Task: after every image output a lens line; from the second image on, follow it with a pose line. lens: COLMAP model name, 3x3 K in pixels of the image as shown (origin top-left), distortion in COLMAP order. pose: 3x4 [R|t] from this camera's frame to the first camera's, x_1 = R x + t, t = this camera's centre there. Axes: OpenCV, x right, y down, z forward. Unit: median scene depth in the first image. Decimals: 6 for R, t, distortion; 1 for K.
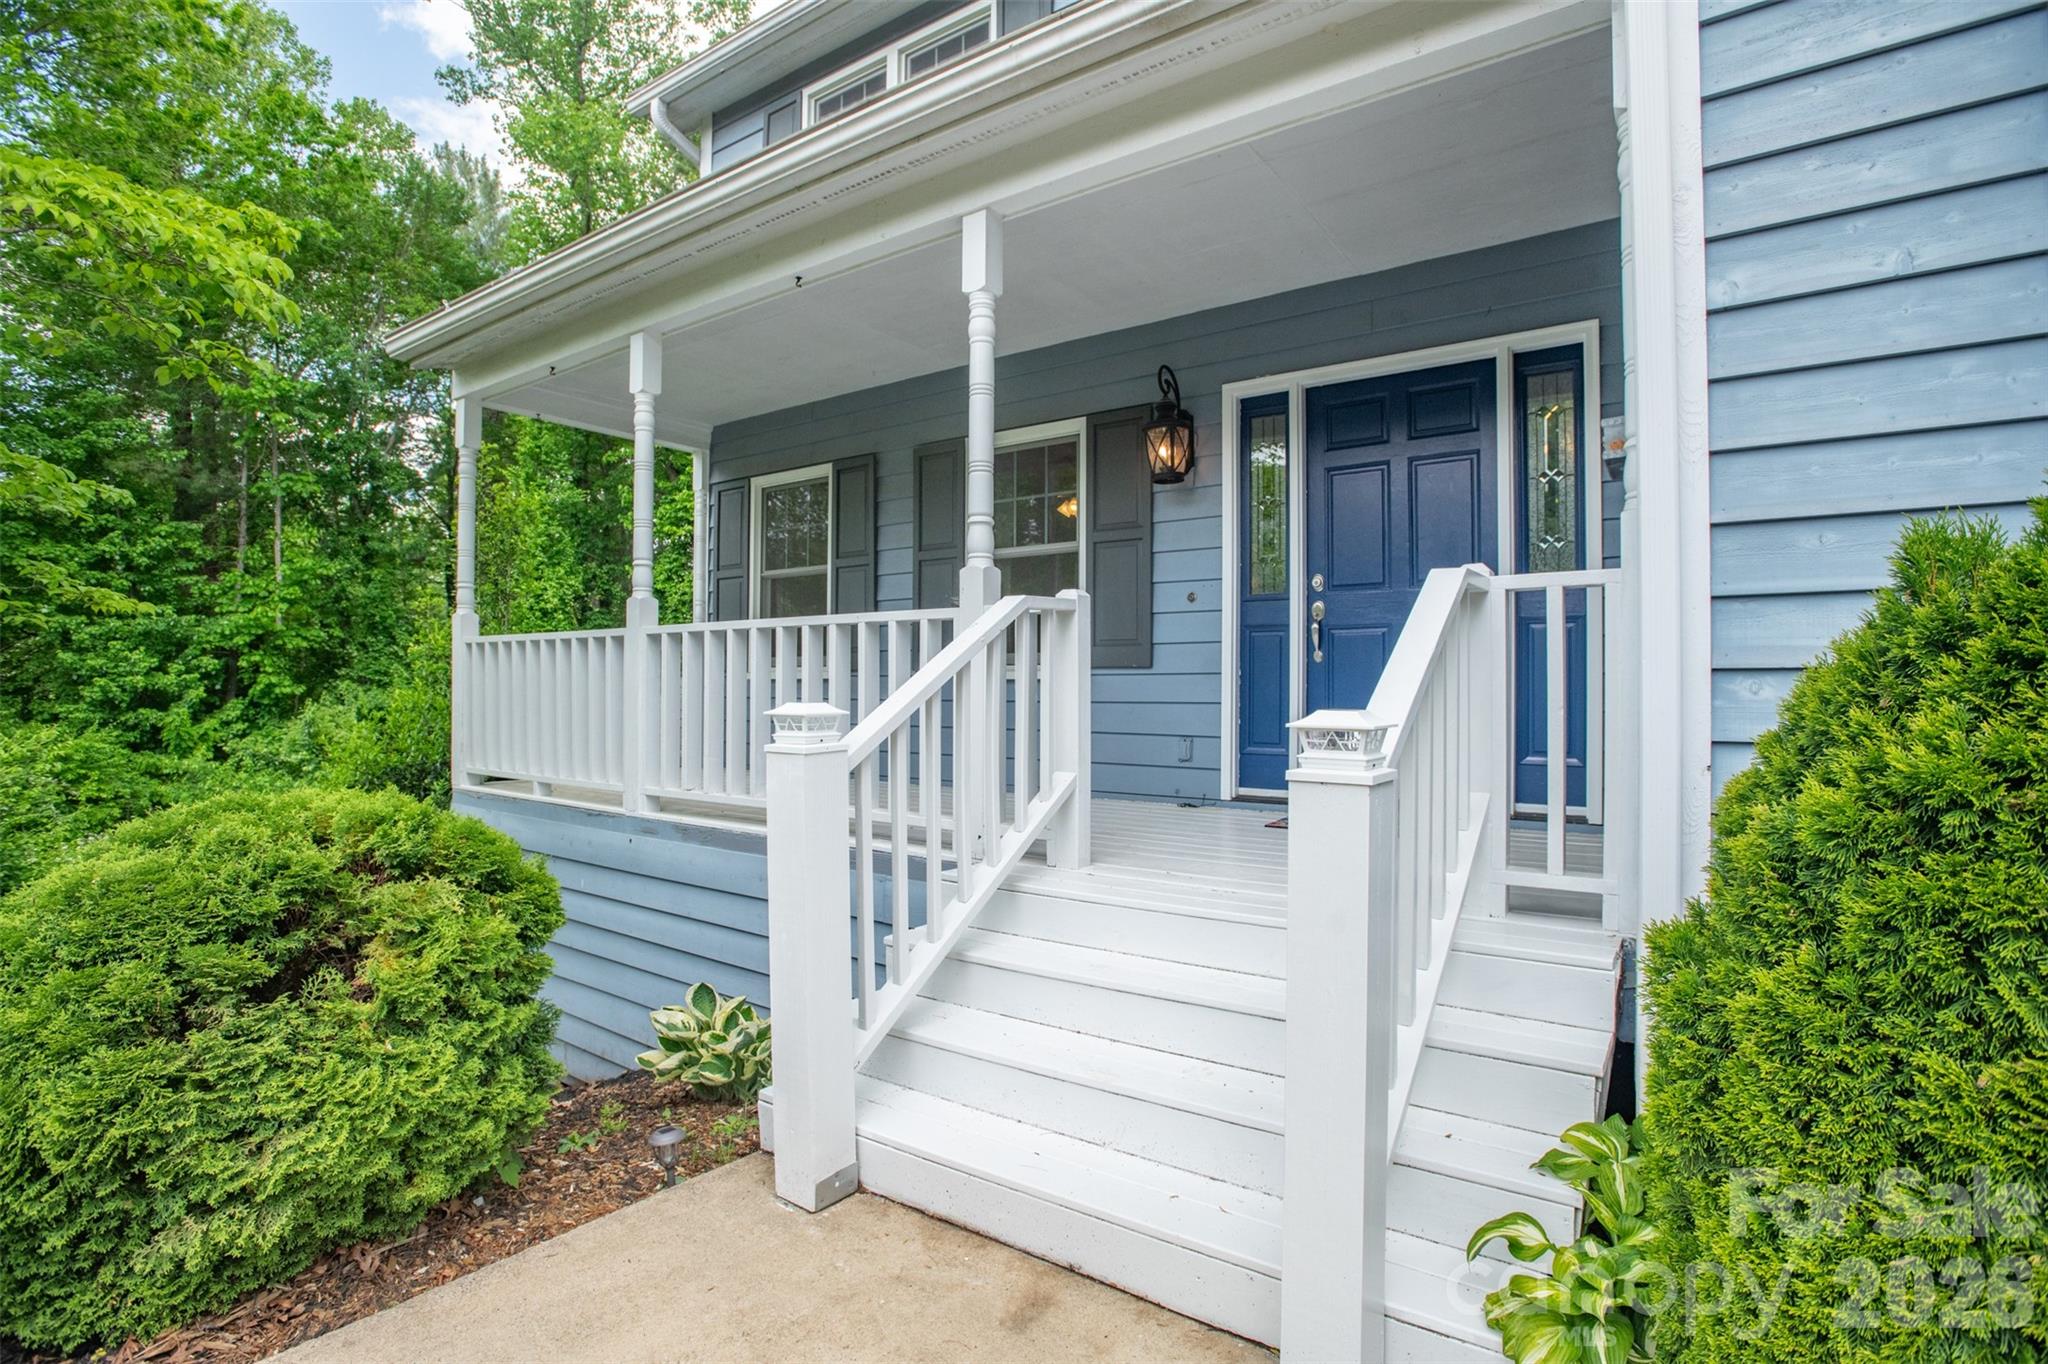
lens RADIAL K [[982.1, 0, 1029.8], [0, 982.1, 683.5], [0, 0, 1]] dist [-0.073475, 0.031593]
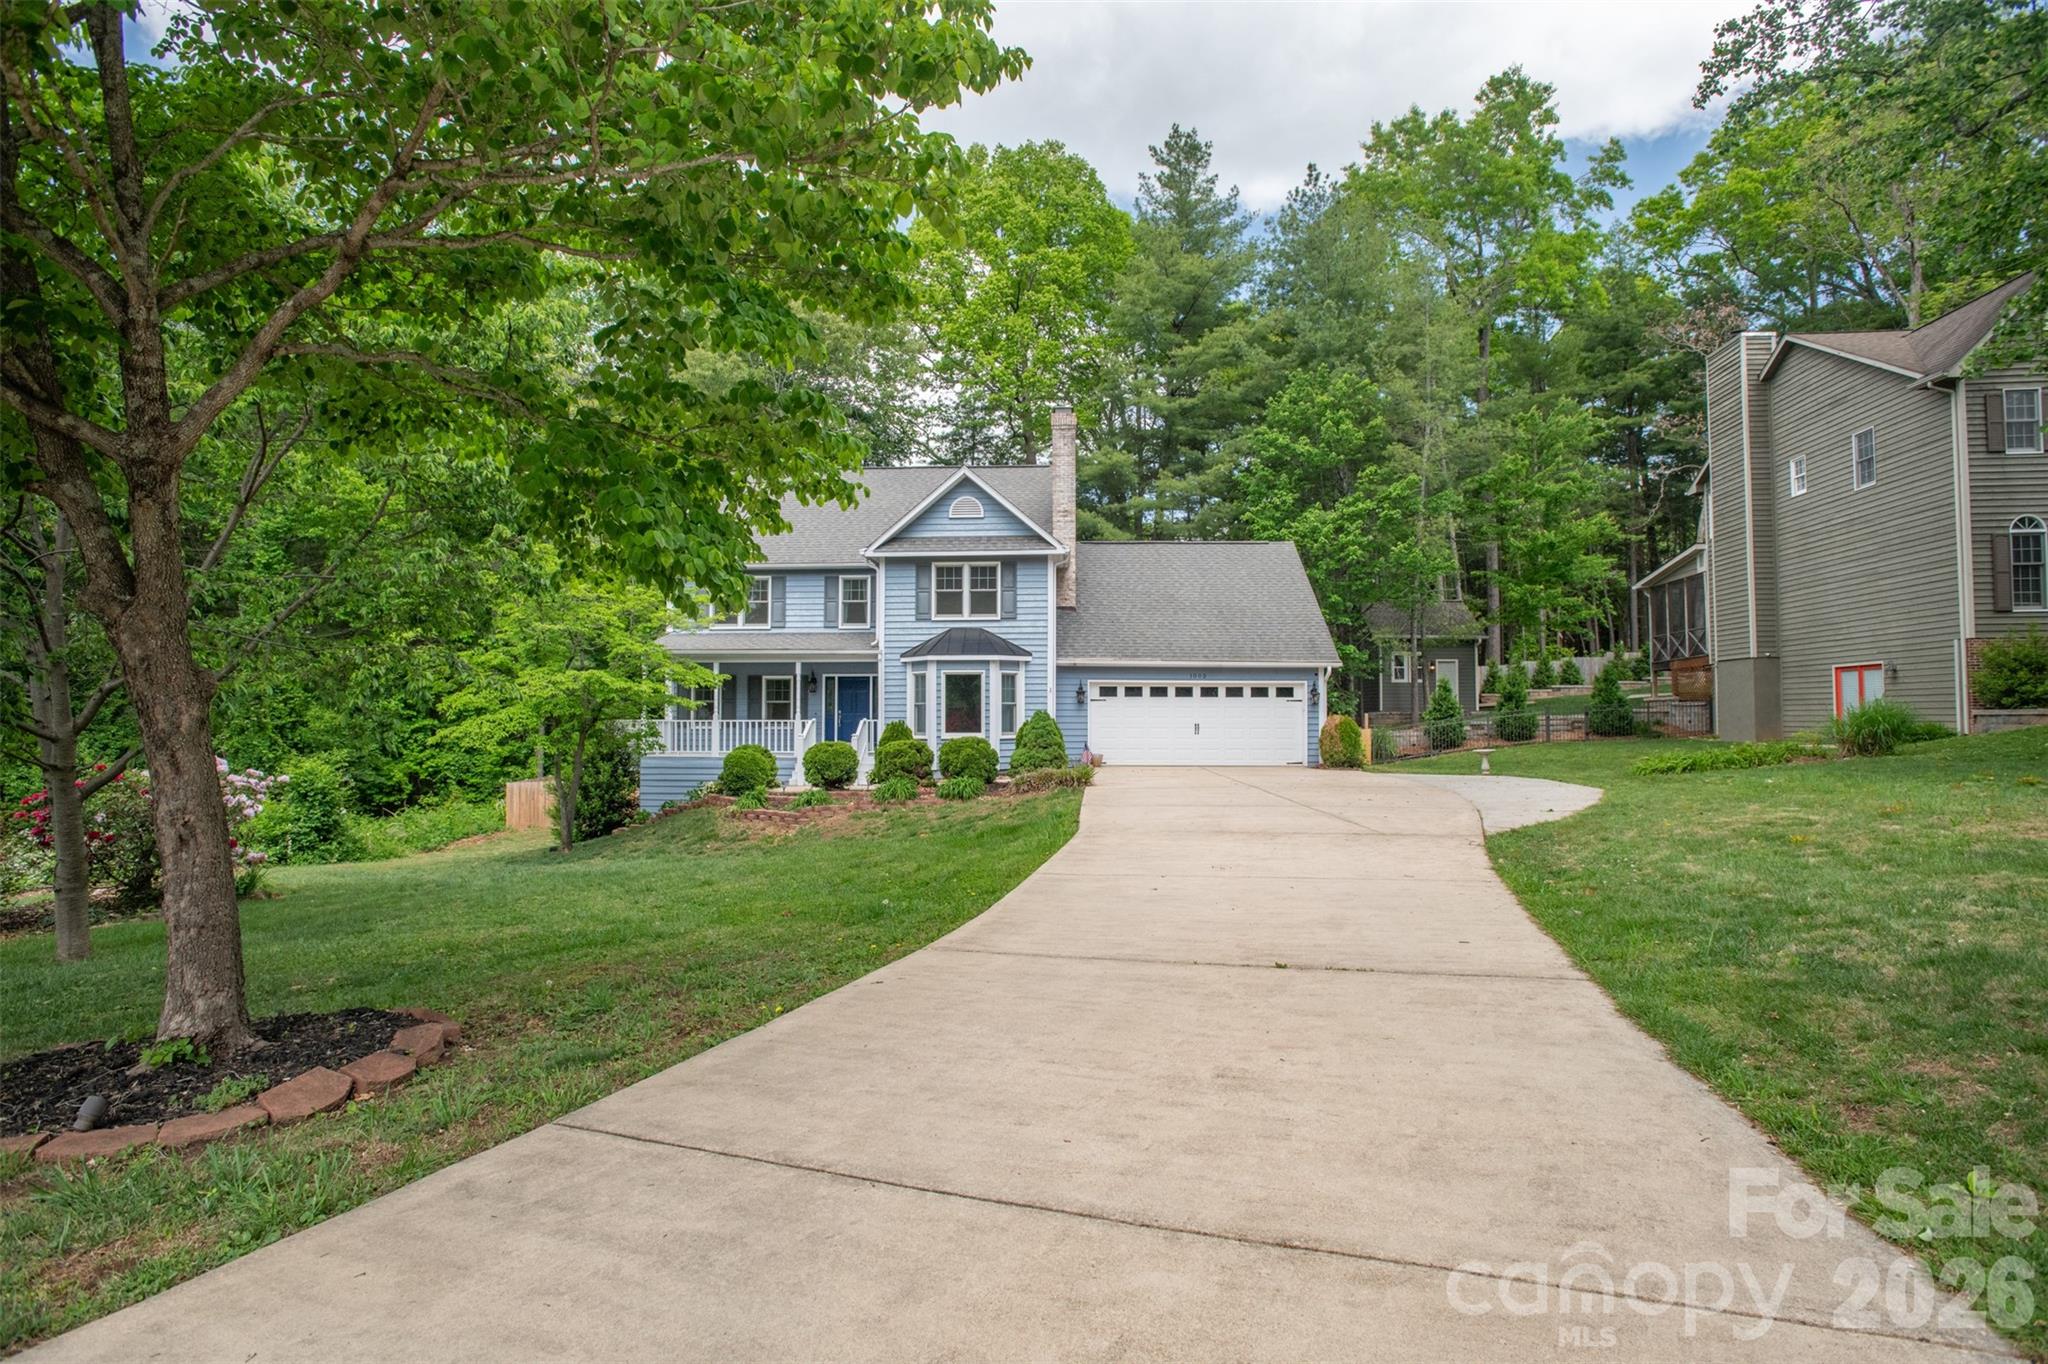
lens RADIAL K [[982.1, 0, 1029.8], [0, 982.1, 683.5], [0, 0, 1]] dist [-0.073475, 0.031593]
pose [[0.837979, 0.019759, 0.545344, -1.791324], [0.000281, 0.999328, -0.036641, -0.060527], [-0.545702, 0.030858, 0.837411, -4.143785]]
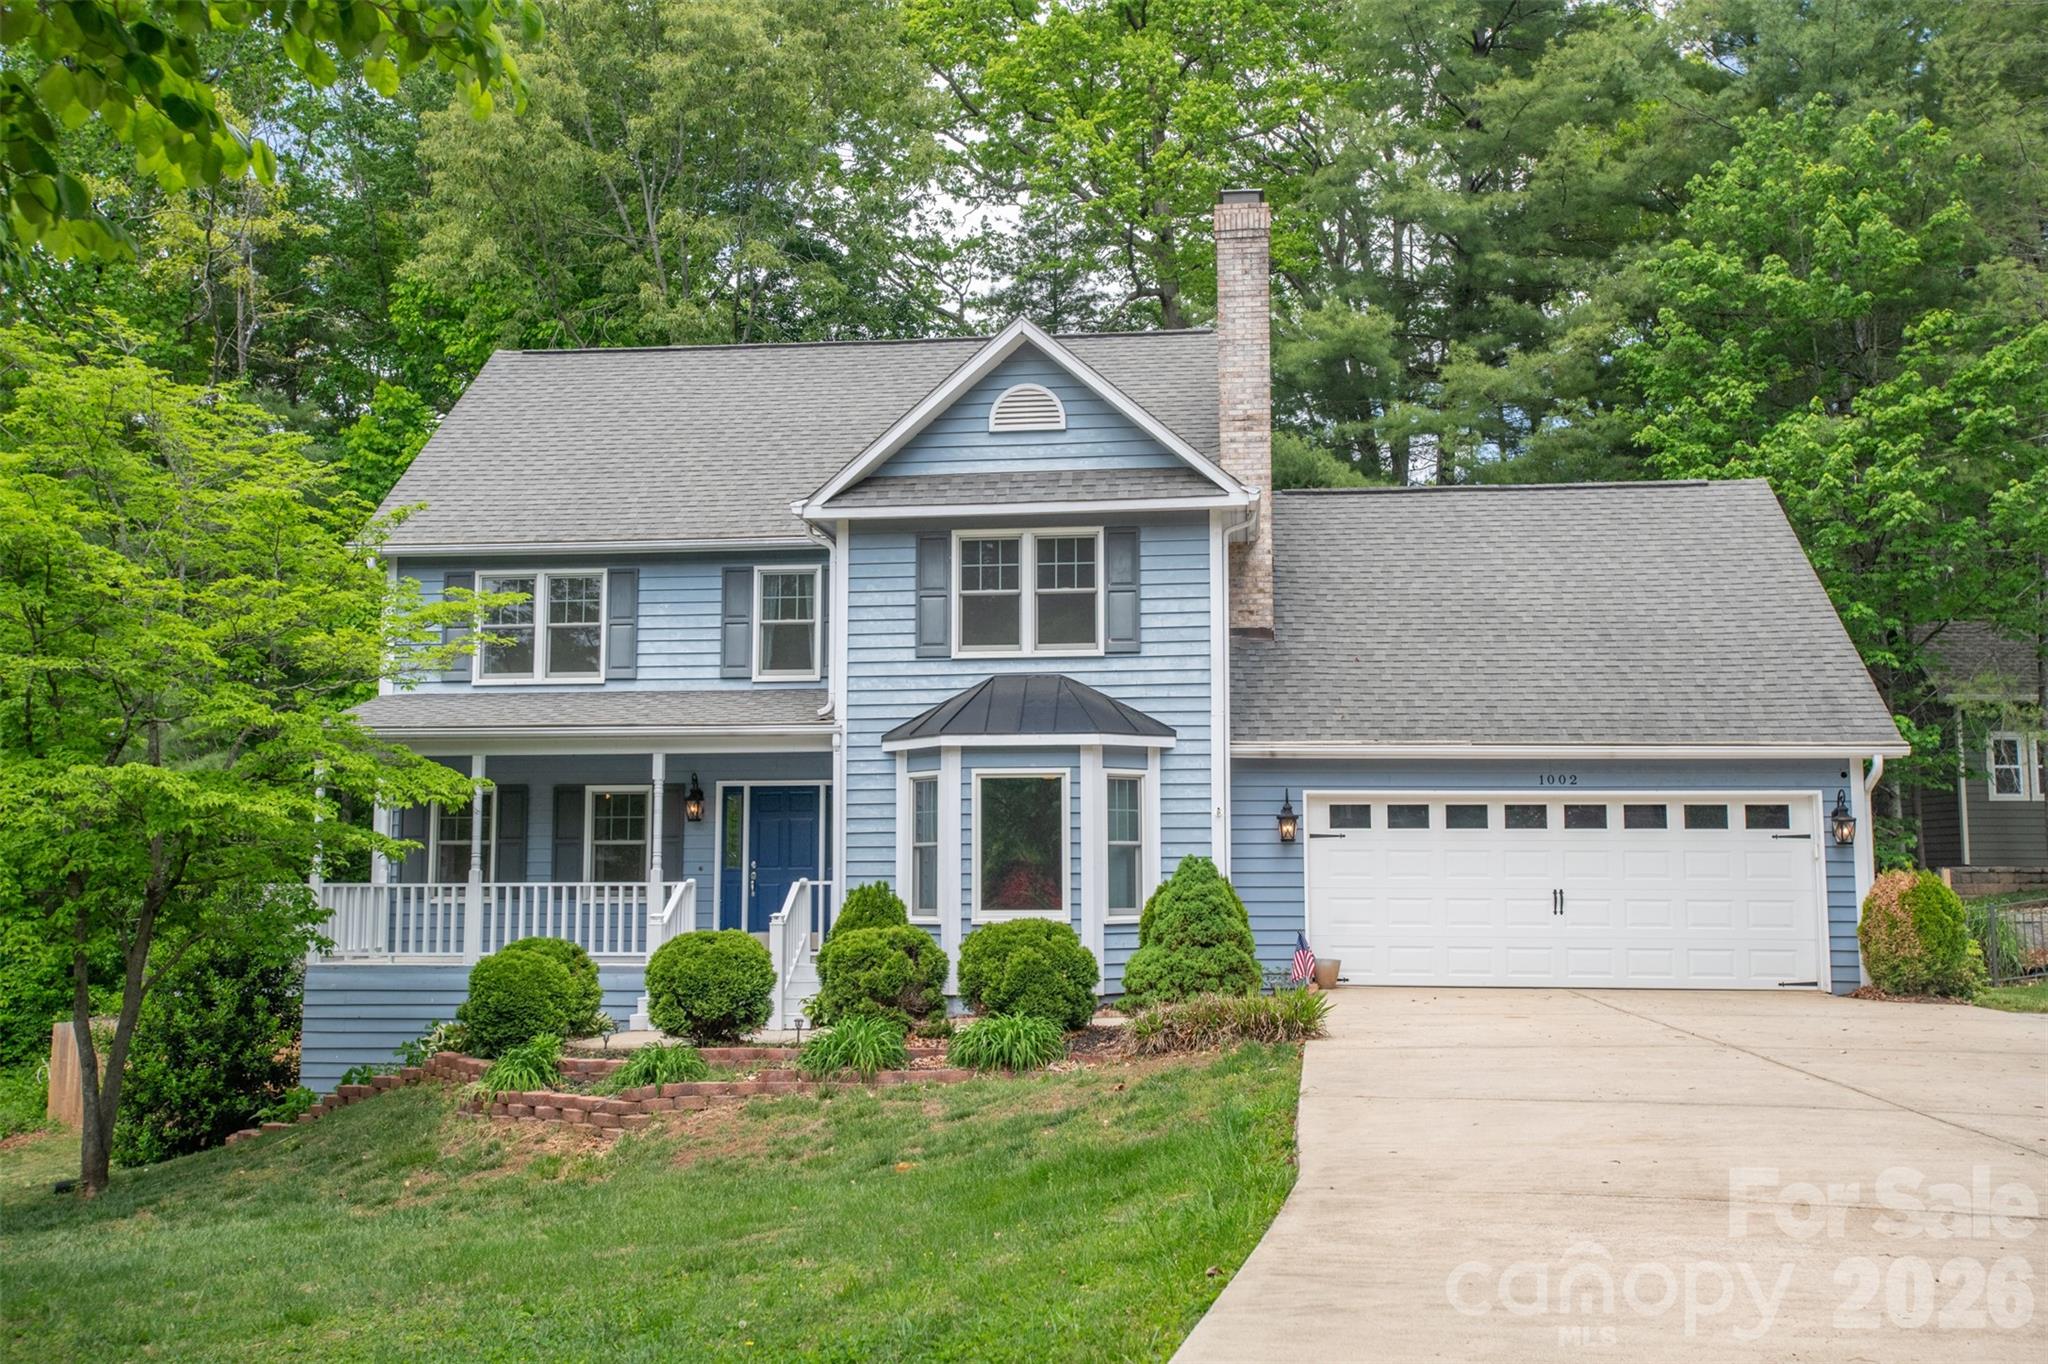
lens RADIAL K [[1924.4, 0, 1024.0], [0, 1924.4, 682.0], [0, 0, 1]] dist [0.038653, 0.006189]
pose [[0.879125, 0.048772, 0.474090, -1.434321], [0.001378, 0.994486, -0.104864, -0.049278], [-0.476590, 0.092842, 0.874210, -3.627563]]
